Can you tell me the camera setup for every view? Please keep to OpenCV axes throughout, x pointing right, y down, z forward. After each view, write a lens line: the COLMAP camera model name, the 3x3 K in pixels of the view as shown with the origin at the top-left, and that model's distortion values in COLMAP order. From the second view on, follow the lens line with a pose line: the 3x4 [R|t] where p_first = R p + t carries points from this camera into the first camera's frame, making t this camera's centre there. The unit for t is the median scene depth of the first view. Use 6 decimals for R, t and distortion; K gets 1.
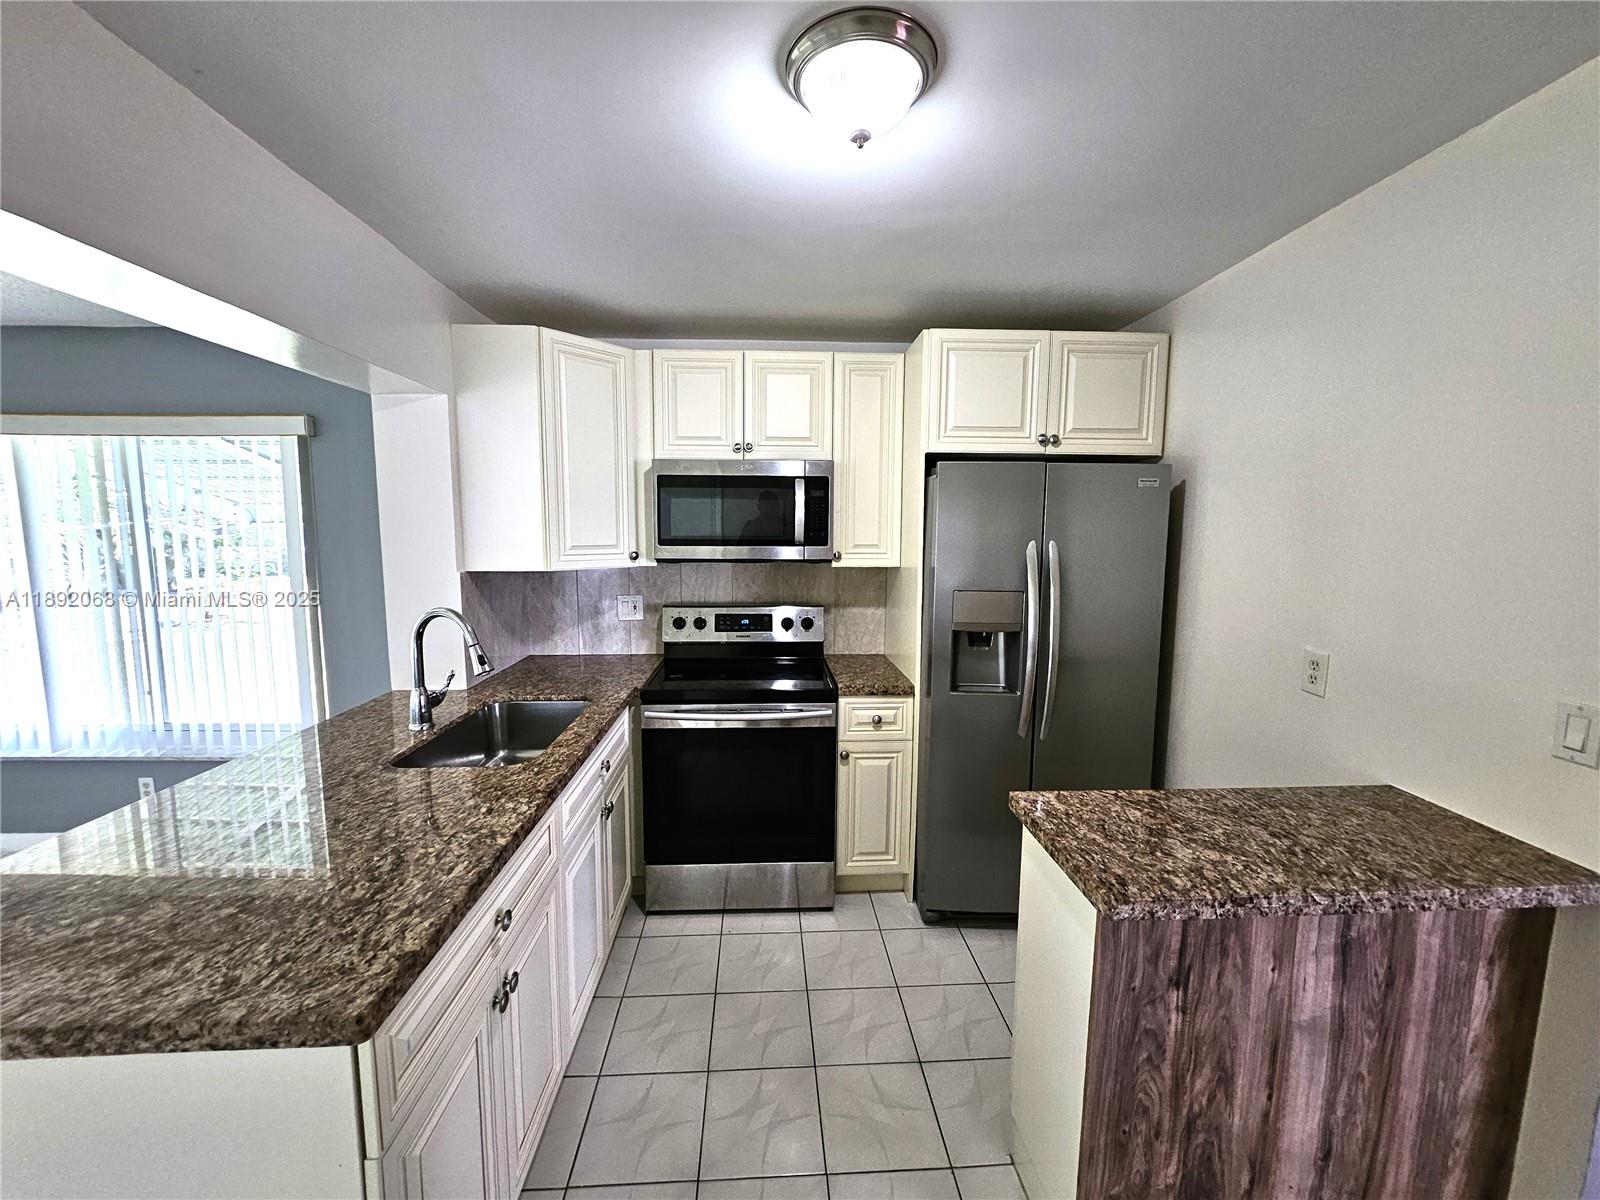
lens RADIAL K [[631.5, 0, 795.4], [0, 631.5, 594.1], [0, 0, 1]] dist [-0.006118, 0.000022]
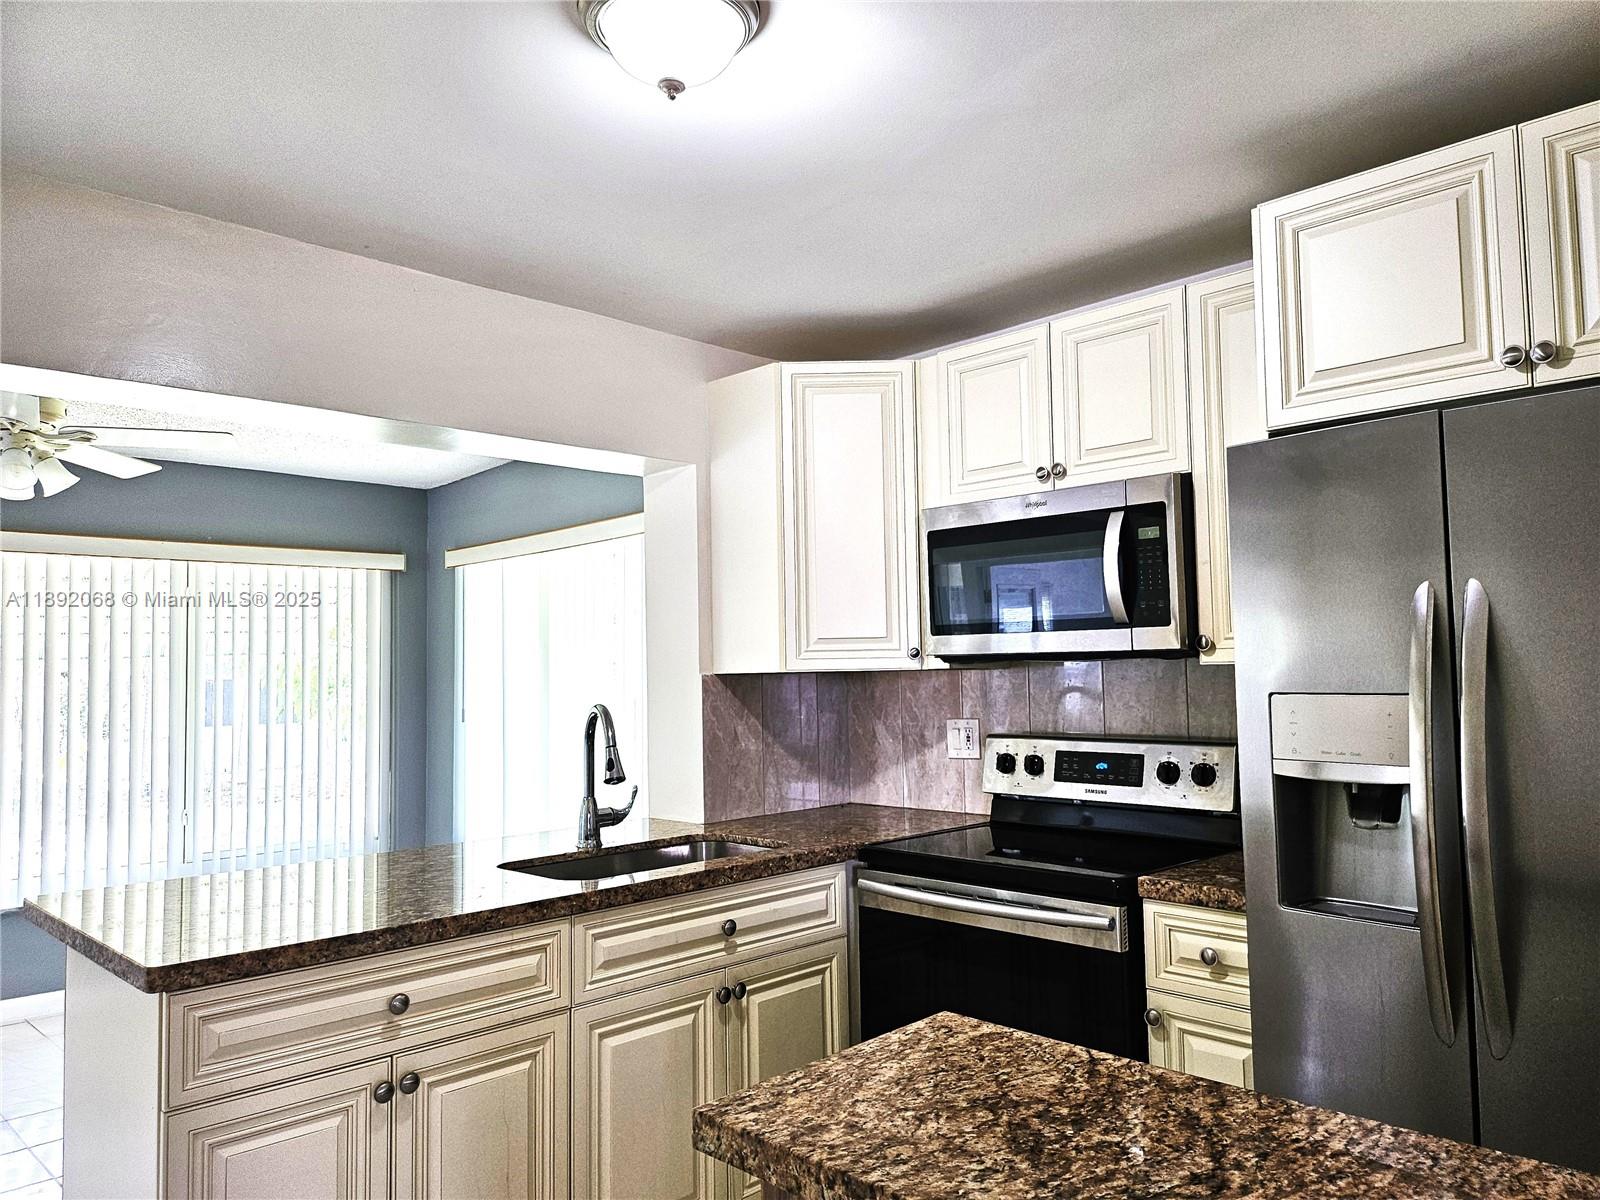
lens RADIAL K [[1135.3, 0, 813.4], [0, 1135.3, 596.9], [0, 0, 1]] dist [0.064036, -0.083757]
pose [[0.671561, -0.065439, -0.738054, 0.692751], [-0.055107, 0.988923, -0.137824, 0.064659], [0.738897, 0.133229, 0.660516, 0.131554]]
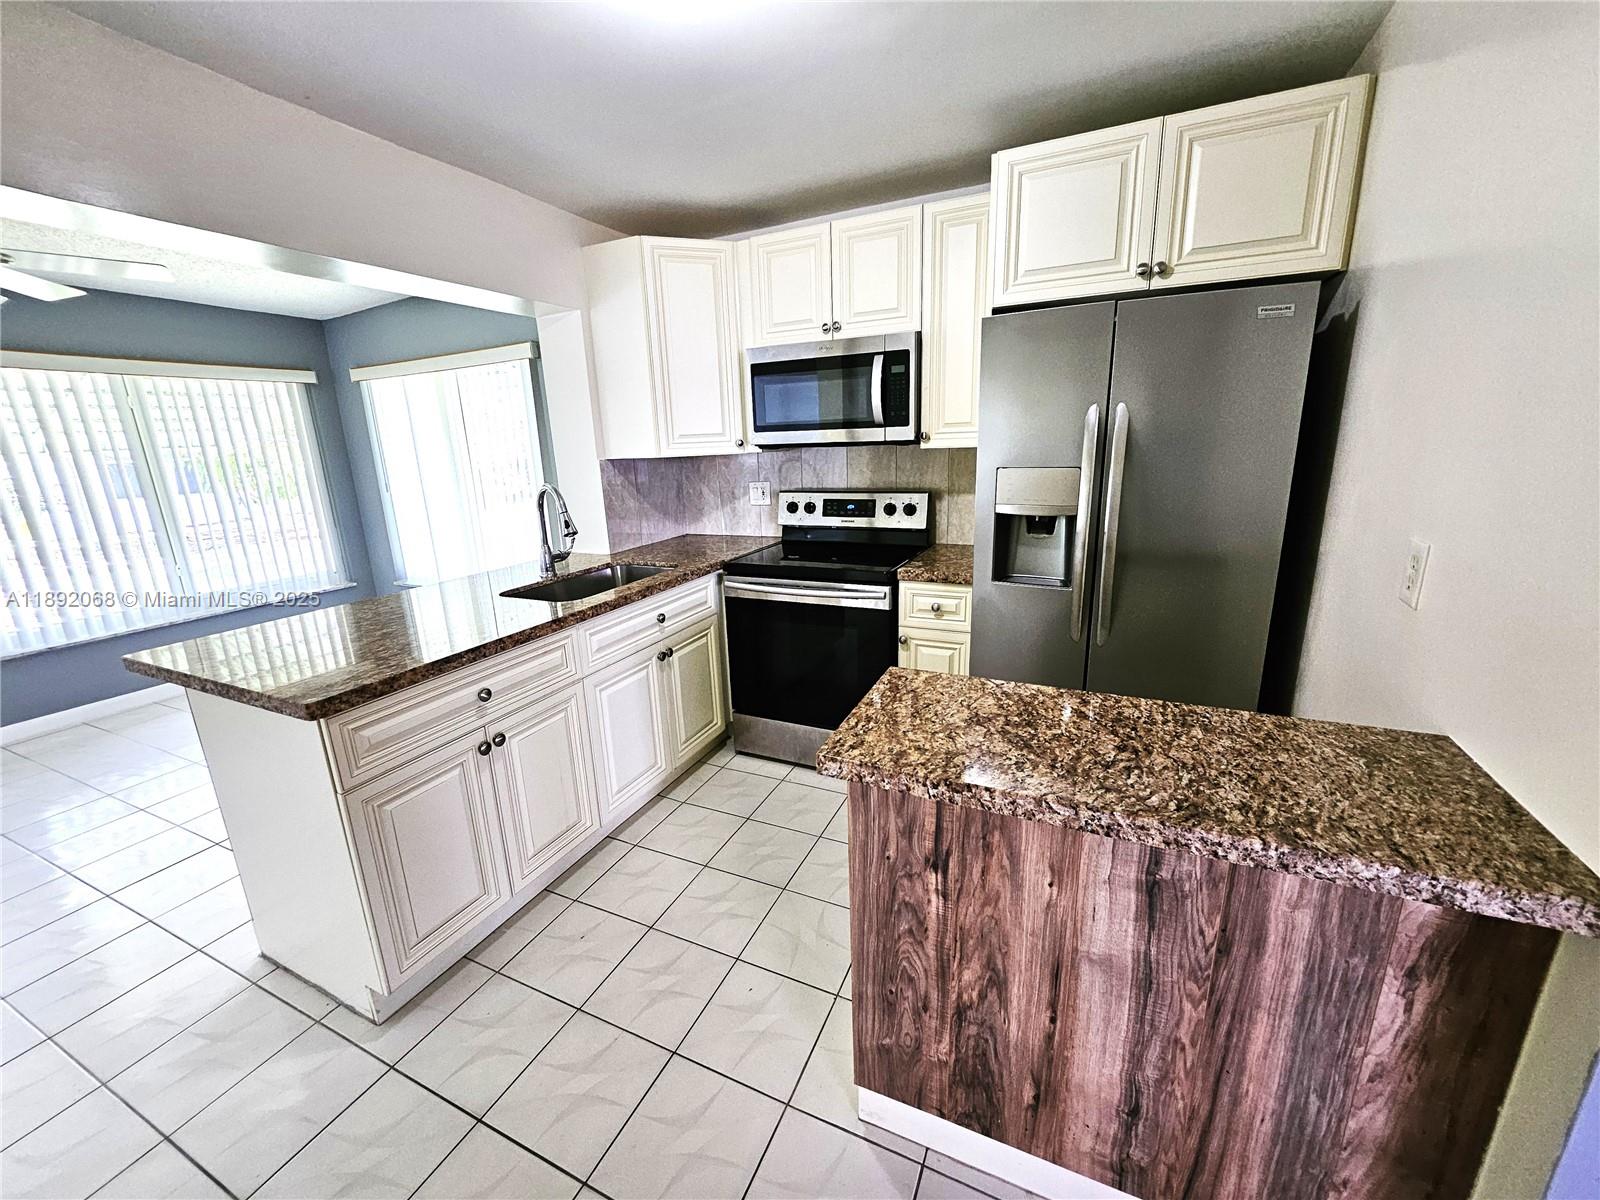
lens RADIAL K [[630.9, 0, 793.9], [0, 630.9, 594.9], [0, 0, 1]] dist [-0.003488, 0.000132]
pose [[0.878920, 0.079817, -0.470242, 0.439608], [-0.008826, 0.988452, 0.151280, 0.040465], [0.476887, -0.128813, 0.869475, 0.068599]]
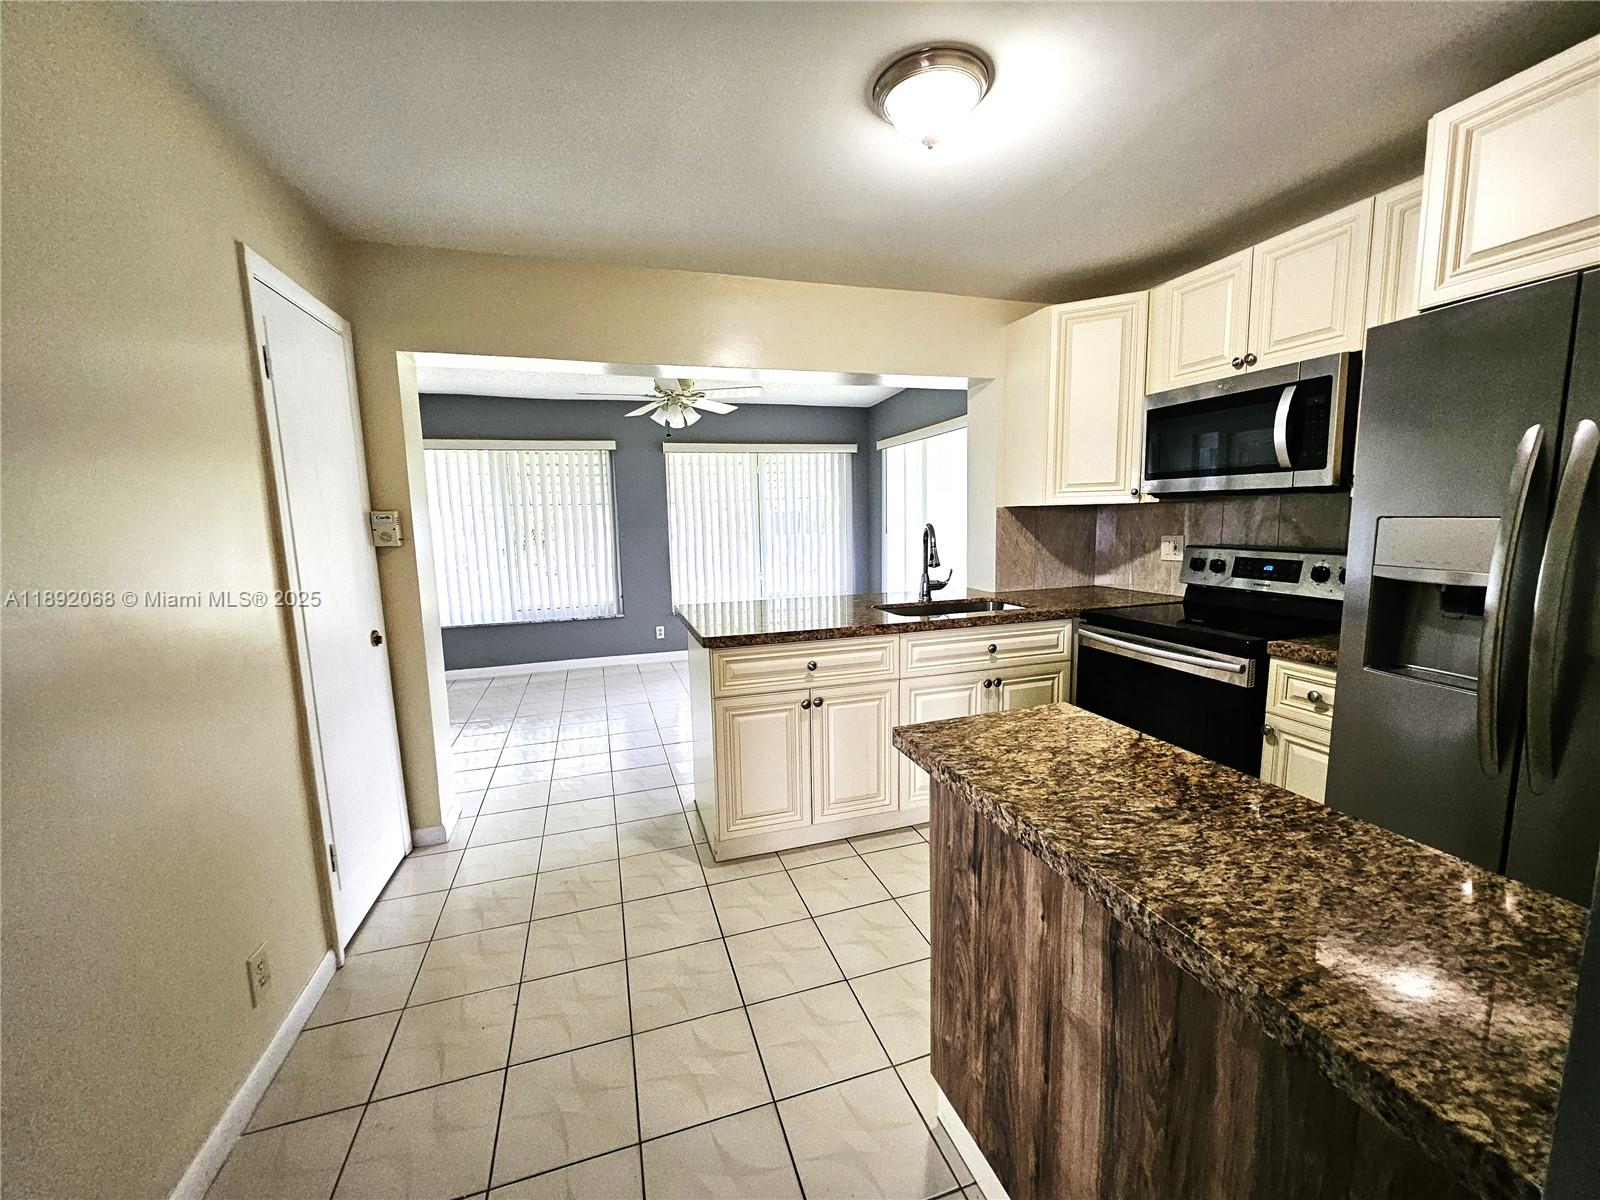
lens RADIAL K [[631.5, 0, 795.4], [0, 631.5, 594.1], [0, 0, 1]] dist [-0.006118, 0.000022]
pose [[0.248117, 0.112031, -0.962230, 0.764771], [-0.077359, 0.992410, 0.095597, 0.061410], [0.965636, 0.050718, 0.254901, 0.237420]]
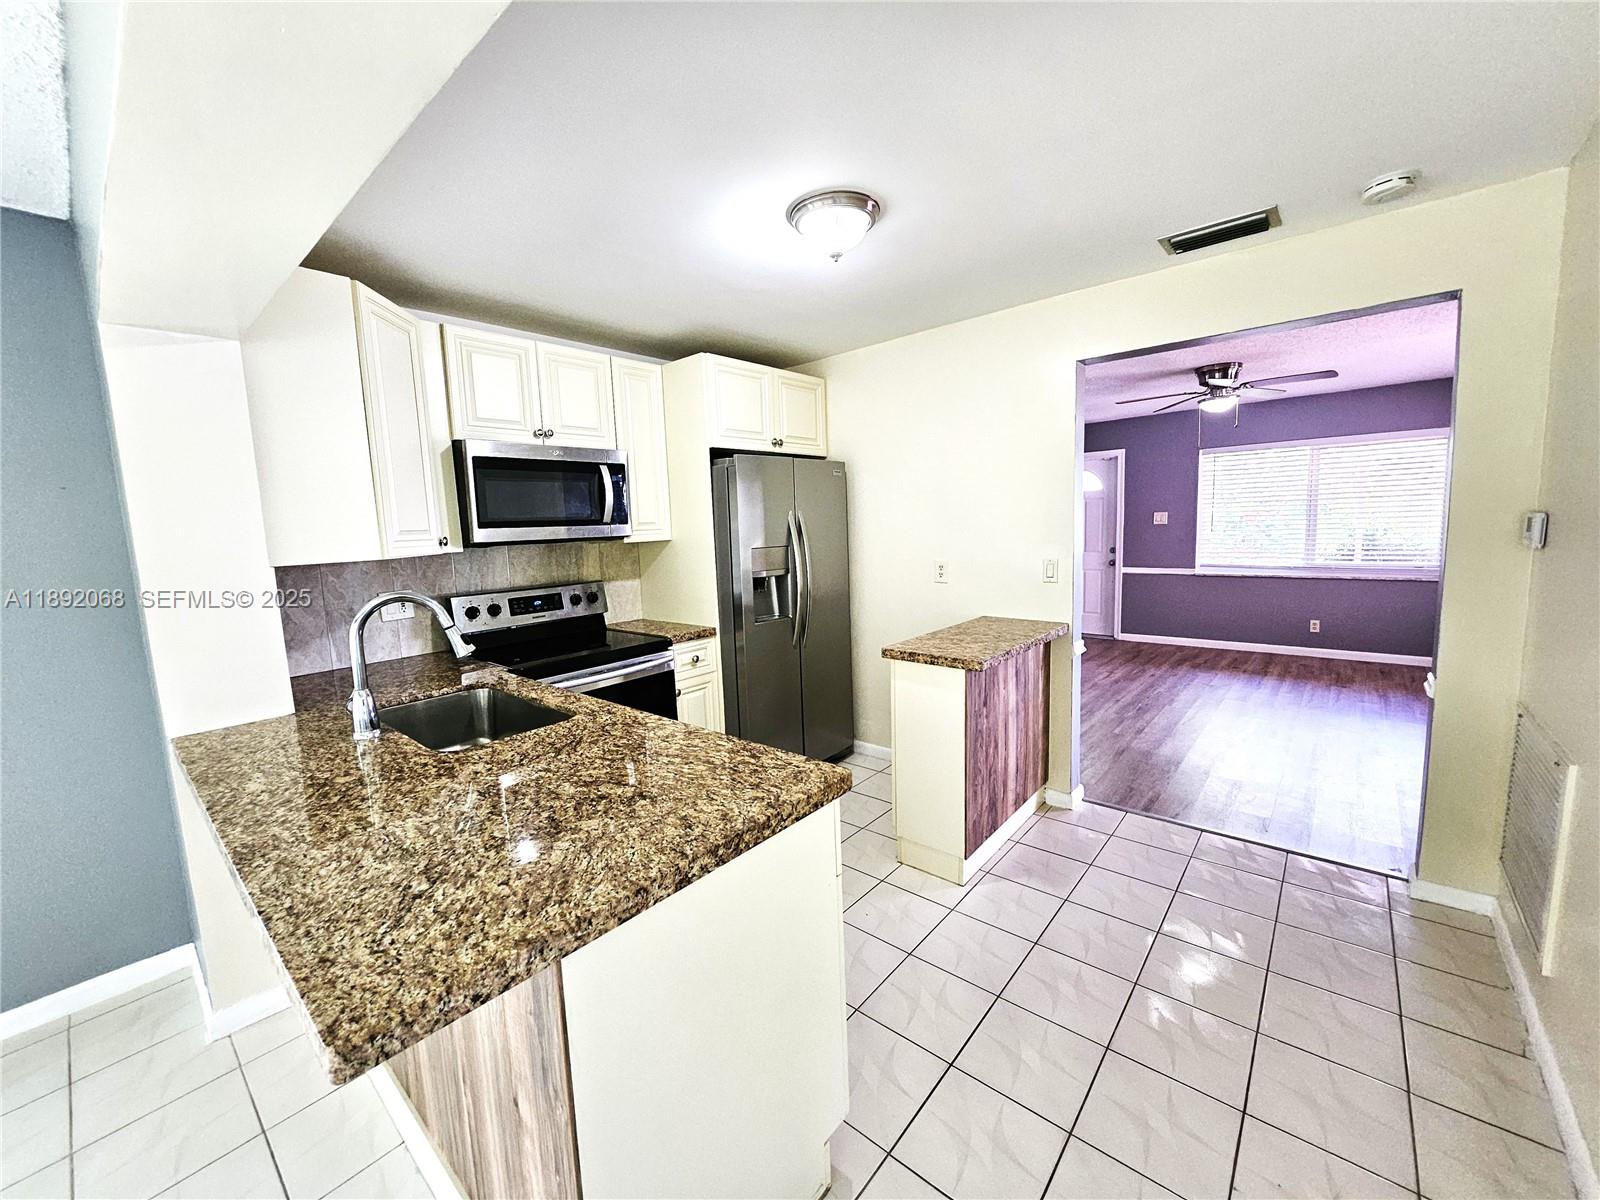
lens RADIAL K [[630.9, 0, 793.9], [0, 630.9, 594.9], [0, 0, 1]] dist [-0.003488, 0.000132]
pose [[0.697590, -0.115896, 0.707061, -0.683126], [0.116808, 0.992025, 0.047362, 0.040753], [-0.706911, 0.049551, 0.705564, -0.031869]]
